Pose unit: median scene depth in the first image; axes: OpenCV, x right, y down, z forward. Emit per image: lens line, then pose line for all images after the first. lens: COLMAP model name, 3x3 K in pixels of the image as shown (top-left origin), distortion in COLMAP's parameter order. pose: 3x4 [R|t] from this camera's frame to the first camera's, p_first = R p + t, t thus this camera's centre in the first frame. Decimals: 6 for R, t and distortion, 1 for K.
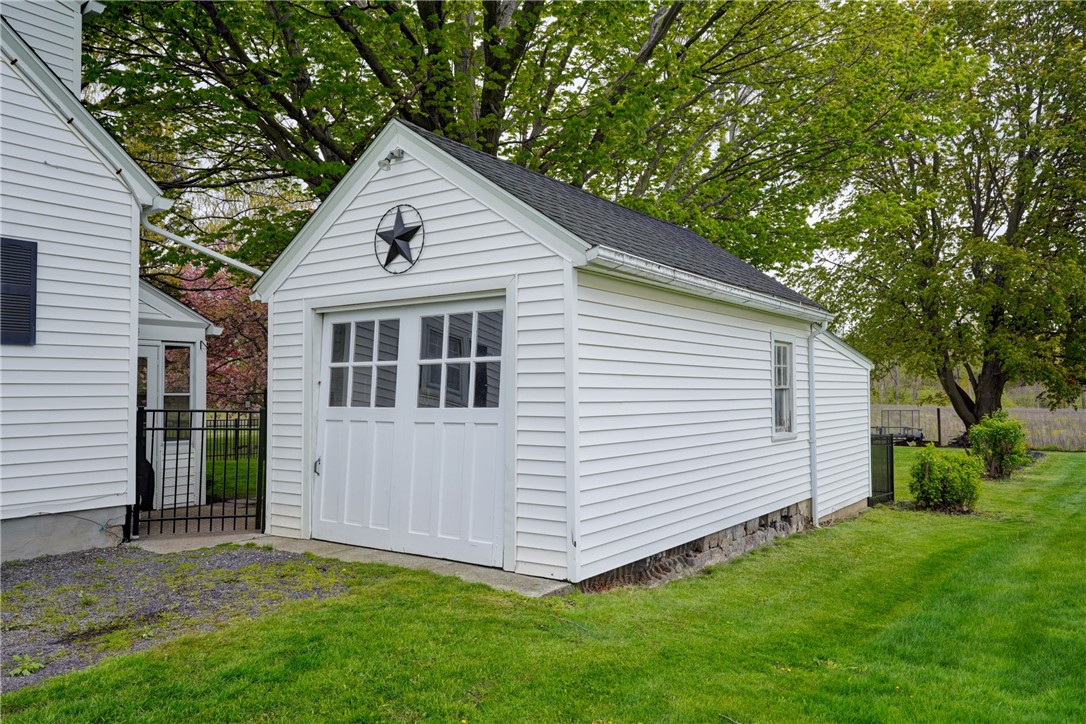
lens RADIAL K [[816.3, 0, 544.8], [0, 816.3, 358.0], [0, 0, 1]] dist [-0.002631, -0.002115]
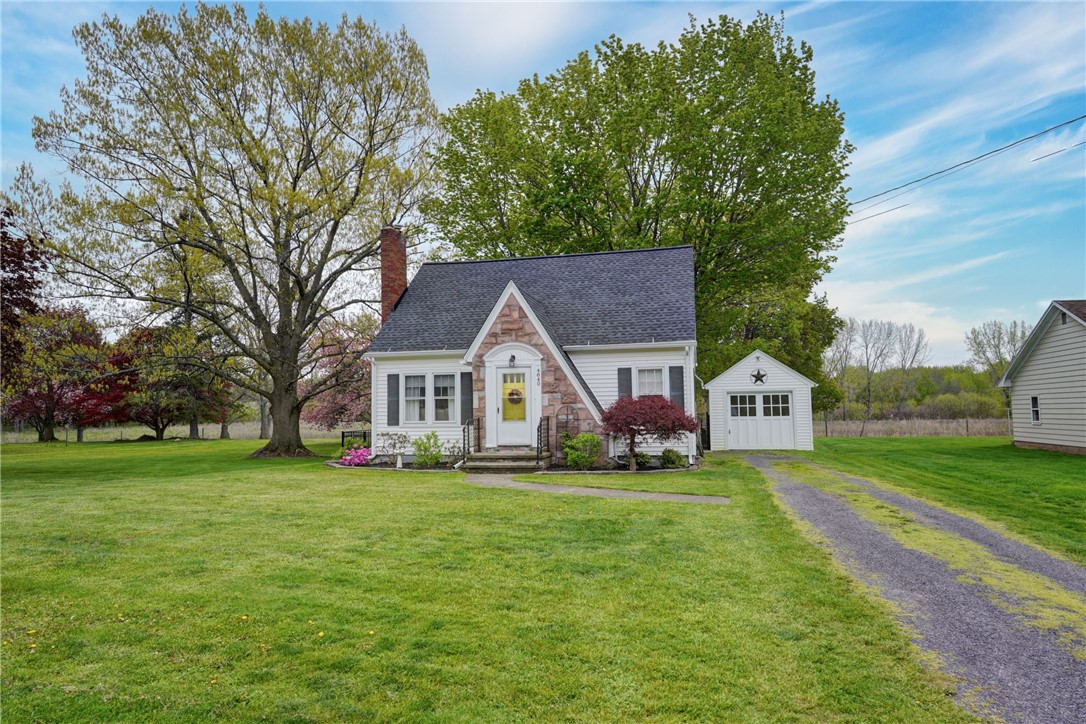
lens RADIAL K [[678.7, 0, 545.5], [0, 678.7, 357.3], [0, 0, 1]] dist [-0.000059, -0.000509]
pose [[0.925701, 0.023350, 0.377534, -2.495893], [-0.008130, 0.999090, -0.041858, -0.088037], [-0.378168, 0.035679, 0.925049, -1.831634]]
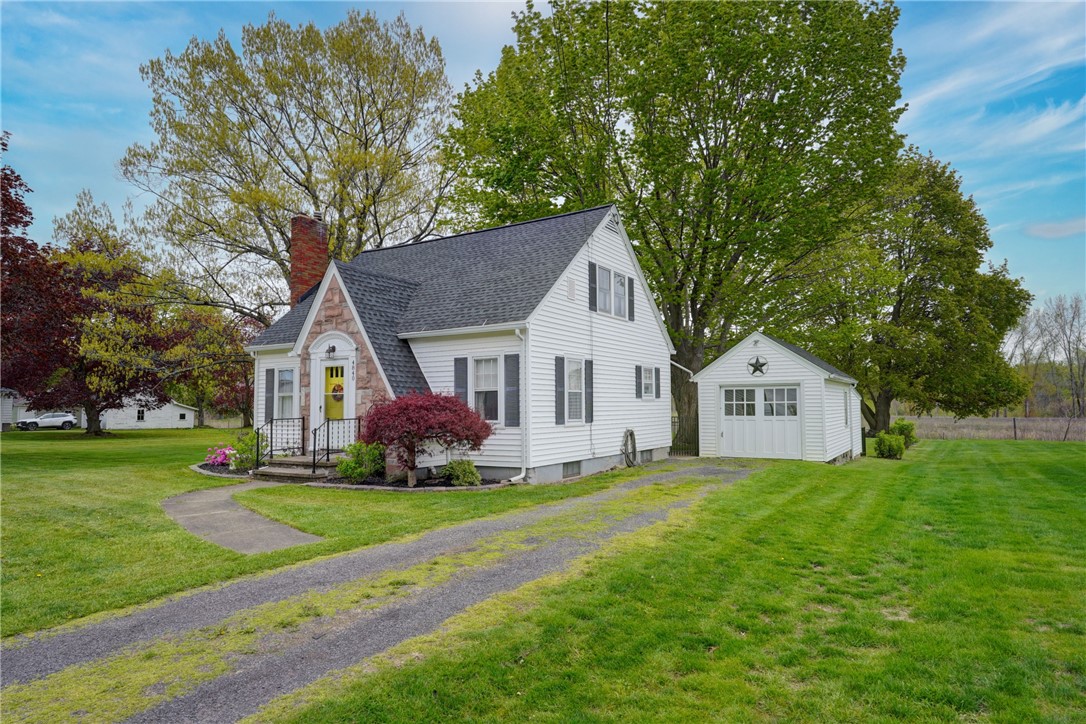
lens RADIAL K [[646.6, 0, 540.8], [0, 646.6, 362.0], [0, 0, 1]] dist [0.004177, 0.000161]
pose [[0.998694, 0.001446, 0.051072, -1.184377], [-0.000282, 0.999740, -0.022790, -0.098417], [-0.051092, 0.022746, 0.998435, -1.599543]]
